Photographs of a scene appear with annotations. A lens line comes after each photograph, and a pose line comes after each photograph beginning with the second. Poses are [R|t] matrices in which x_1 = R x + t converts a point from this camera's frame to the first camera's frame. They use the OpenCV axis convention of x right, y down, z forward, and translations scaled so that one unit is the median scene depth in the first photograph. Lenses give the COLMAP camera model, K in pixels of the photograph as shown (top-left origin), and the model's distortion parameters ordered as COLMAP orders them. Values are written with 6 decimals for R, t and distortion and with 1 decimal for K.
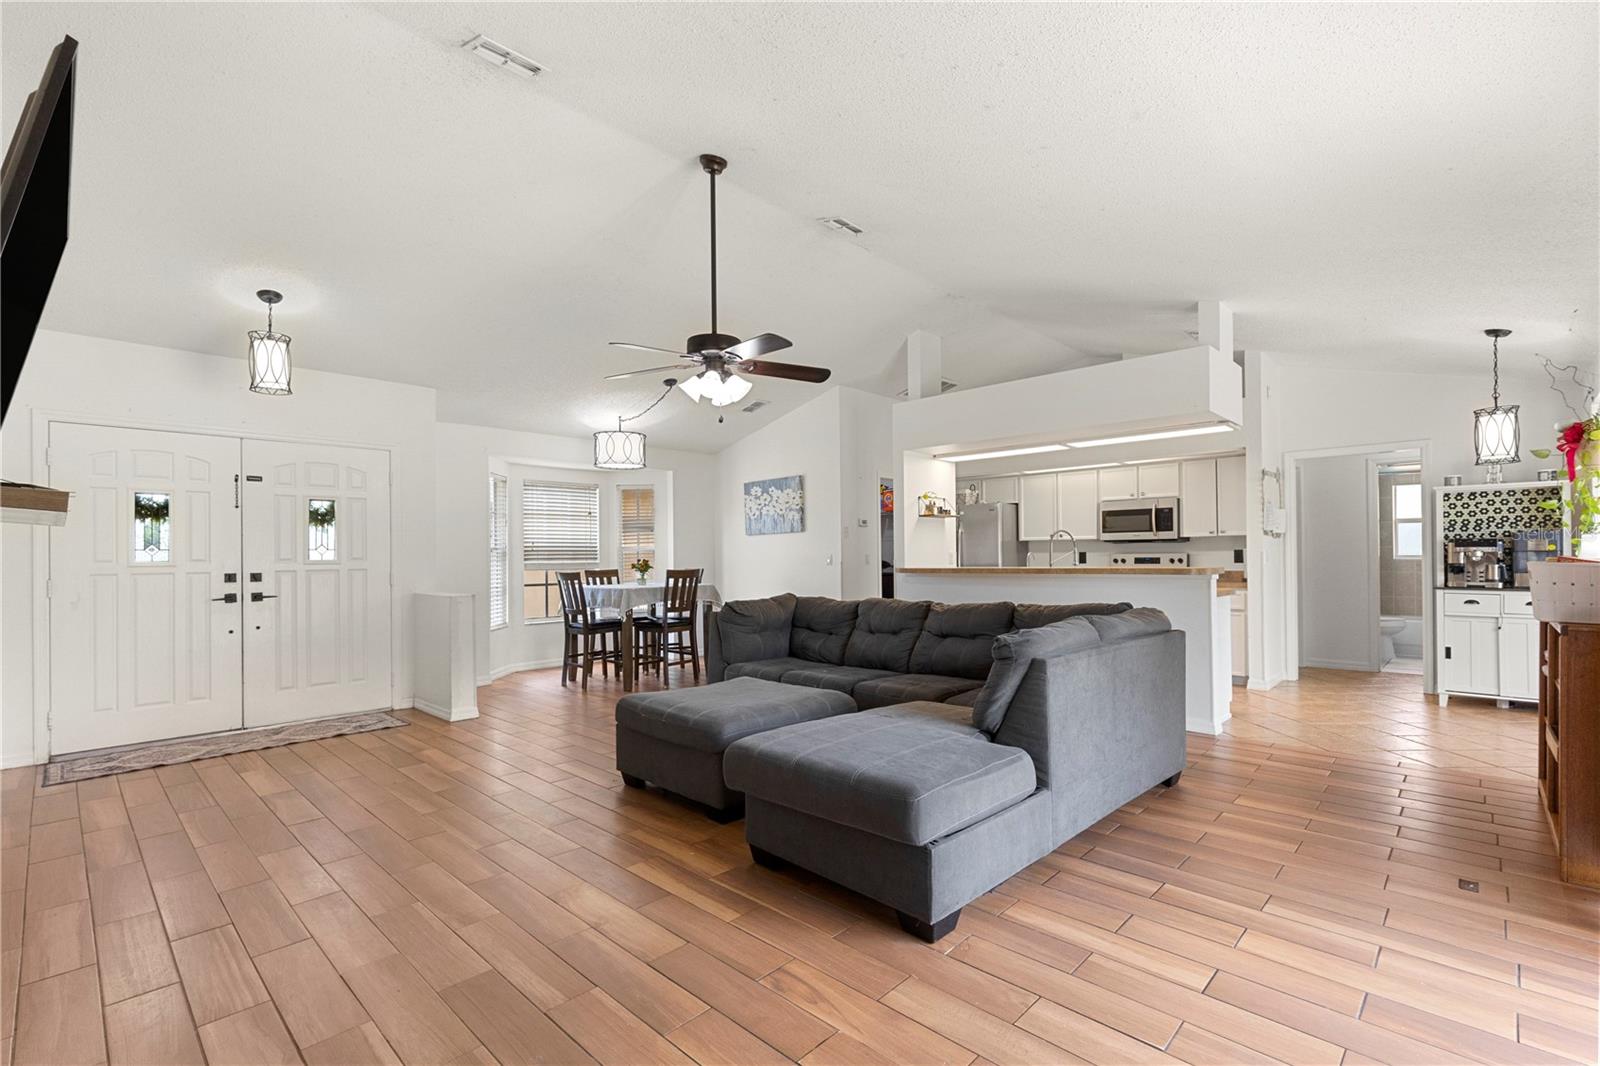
lens RADIAL K [[720.2, 0, 809.5], [0, 720.2, 544.1], [0, 0, 1]] dist [0.003596, -0.001030]
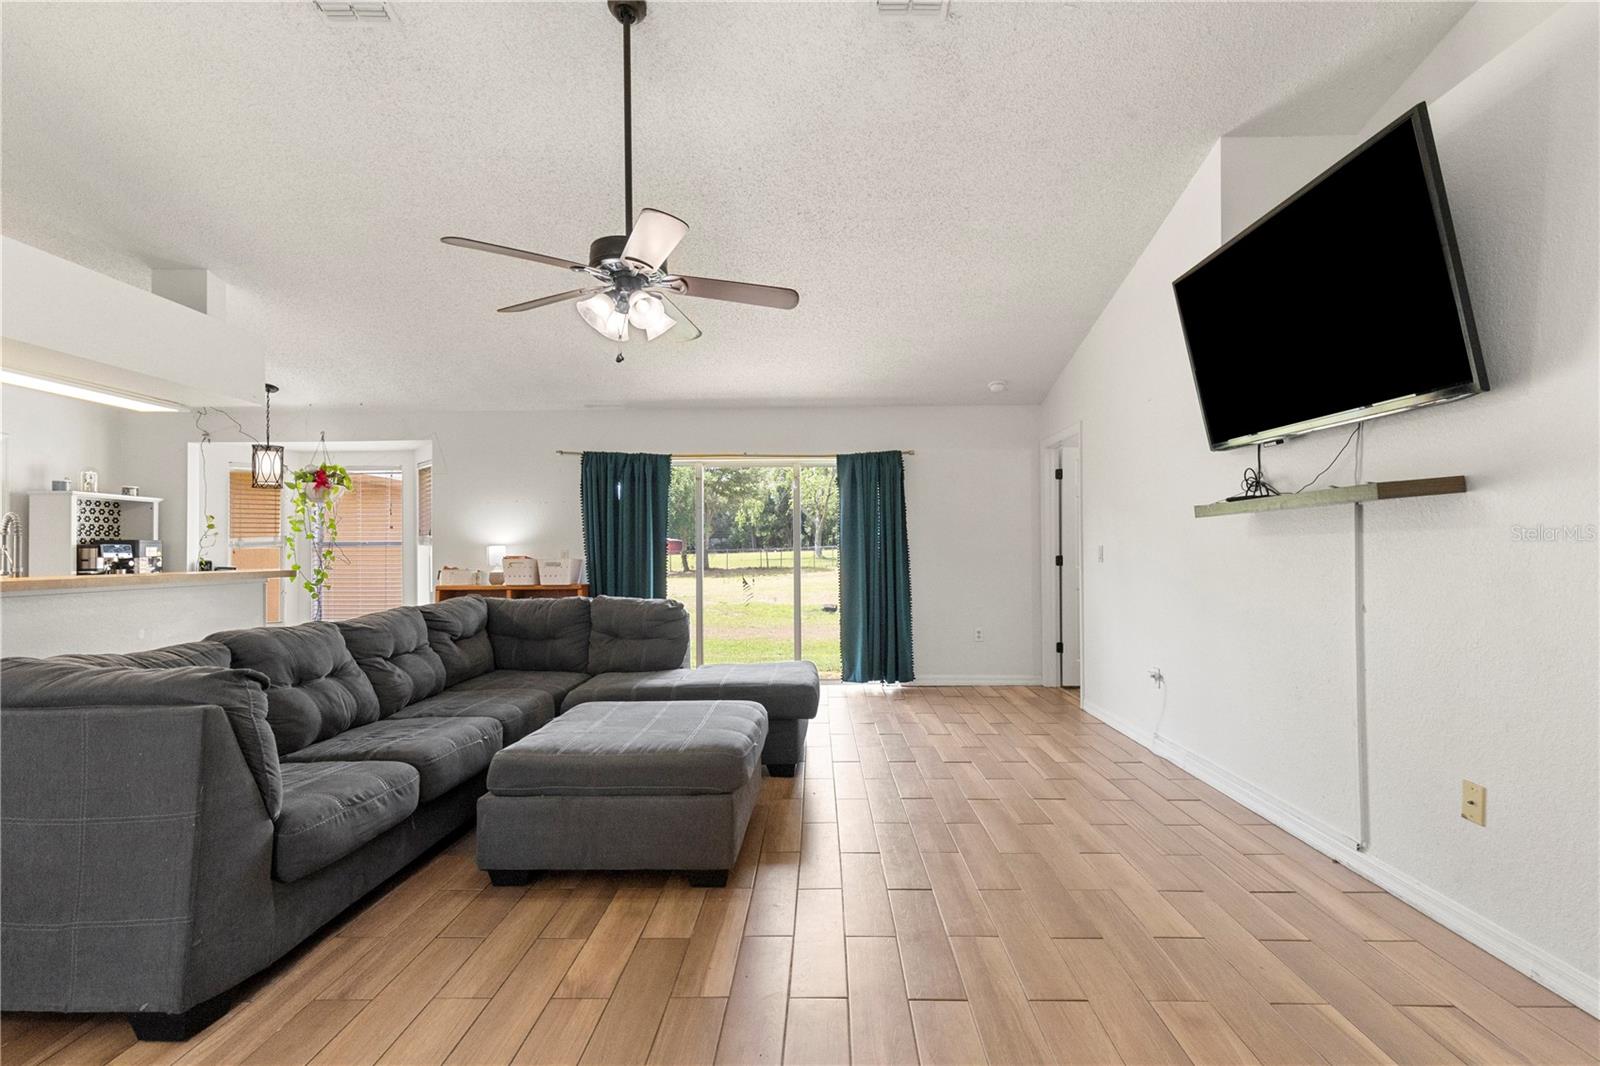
lens RADIAL K [[720.2, 0, 821.1], [0, 720.2, 540.4], [0, 0, 1]] dist [0.003596, -0.001030]
pose [[-0.686283, 0.026797, 0.726841, -0.426871], [0.002899, 0.999414, -0.034109, 0.018934], [-0.727329, -0.021301, -0.685958, 0.737603]]
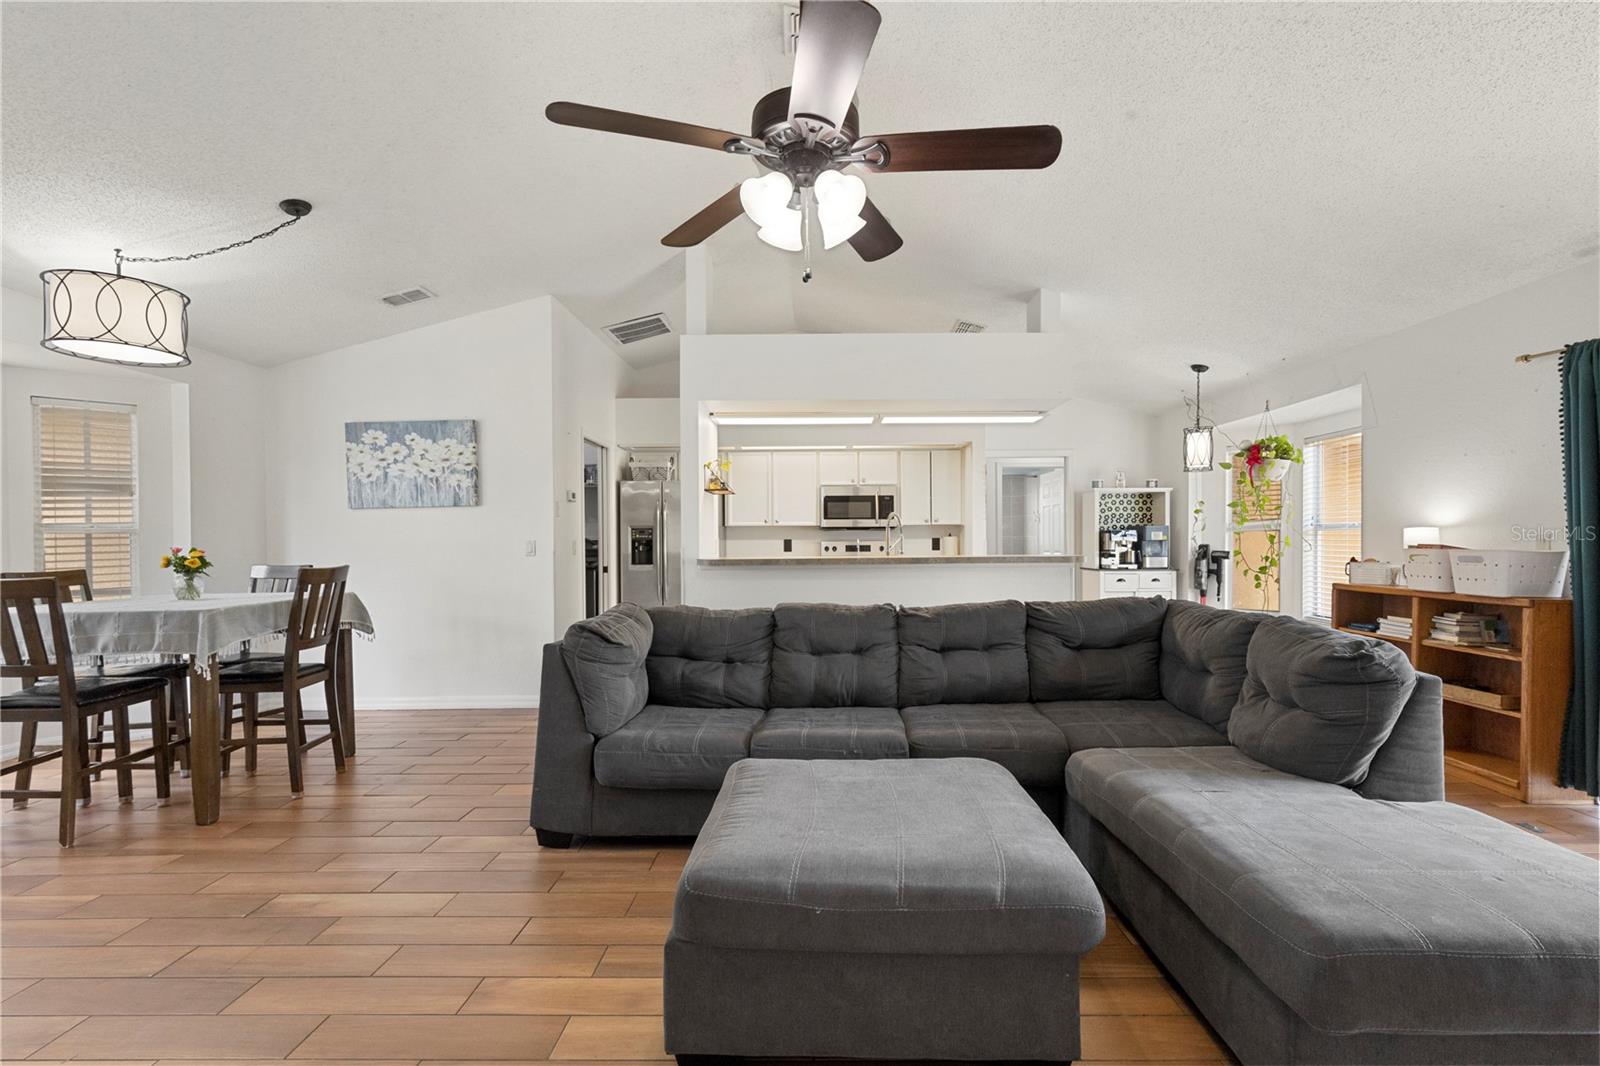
lens RADIAL K [[720.2, 0, 812.7], [0, 720.2, 540.7], [0, 0, 1]] dist [0.003596, -0.001030]
pose [[0.729960, 0.005081, 0.683471, -0.259845], [-0.012699, 0.999901, 0.006129, 0.007388], [-0.683372, -0.013154, 0.729952, 0.338904]]
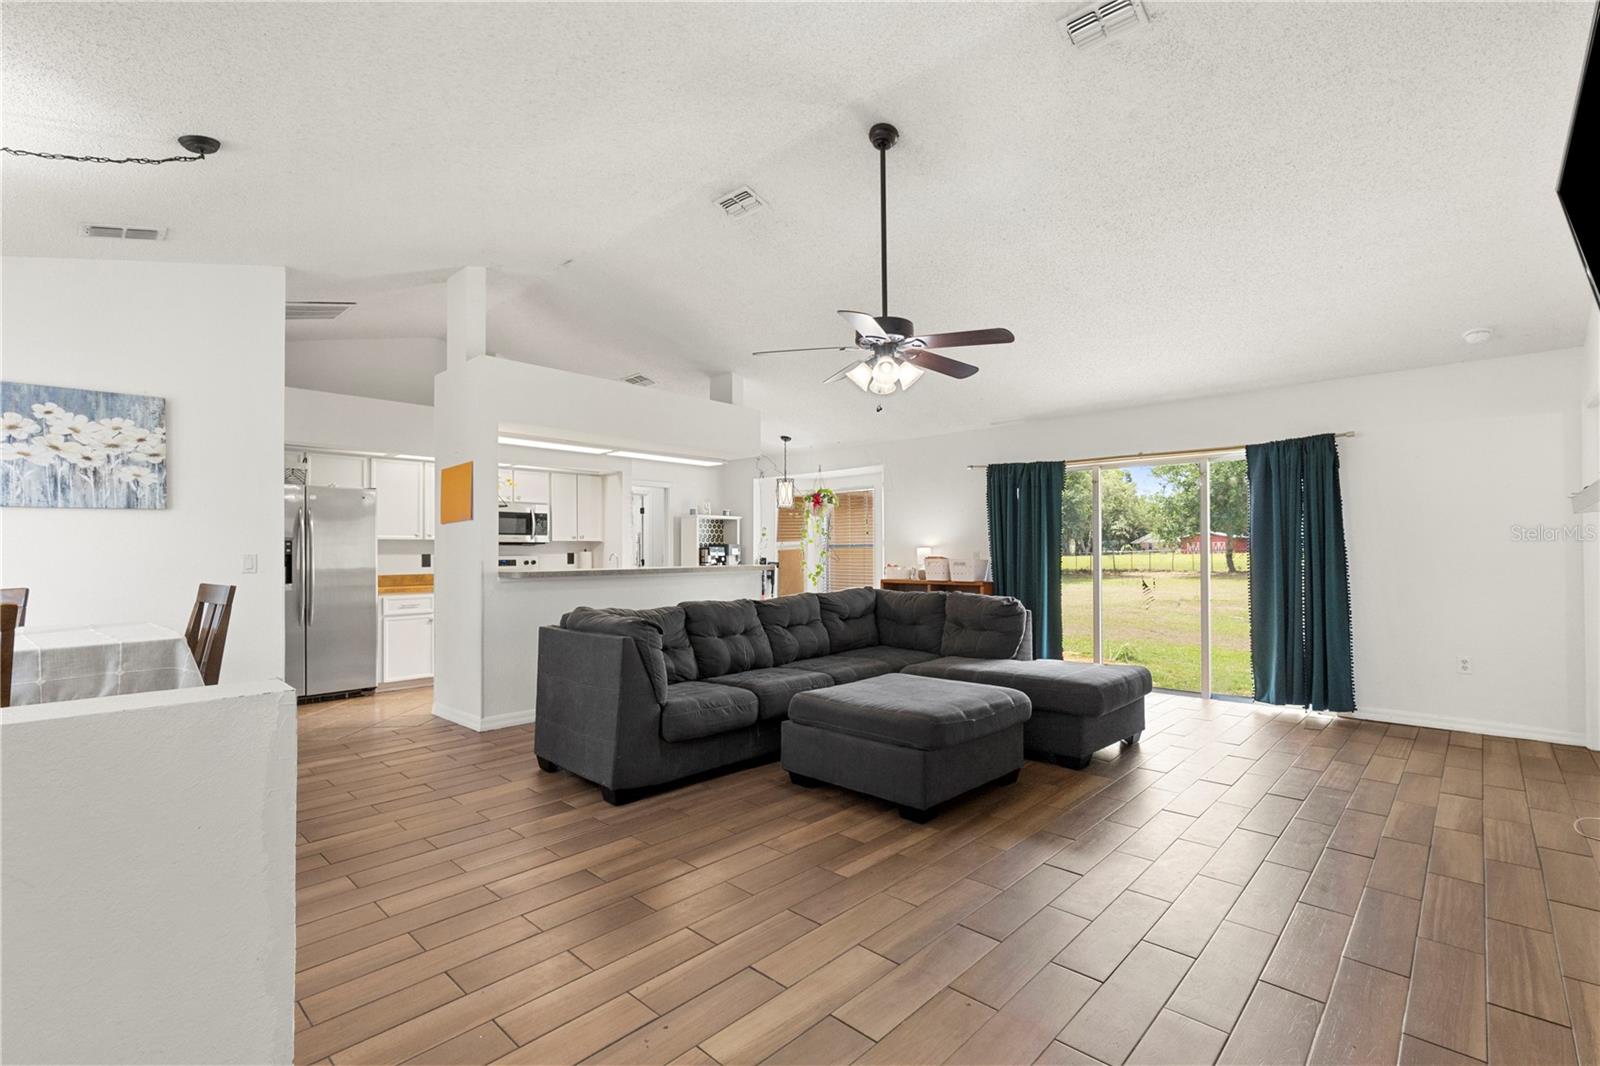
lens RADIAL K [[720.2, 0, 816.5], [0, 720.2, 537.7], [0, 0, 1]] dist [0.003596, -0.001030]
pose [[-0.016905, 0.031236, 0.999369, -0.580895], [-0.011667, 0.999438, -0.031435, 0.014846], [-0.999789, -0.012191, -0.016531, 0.601453]]
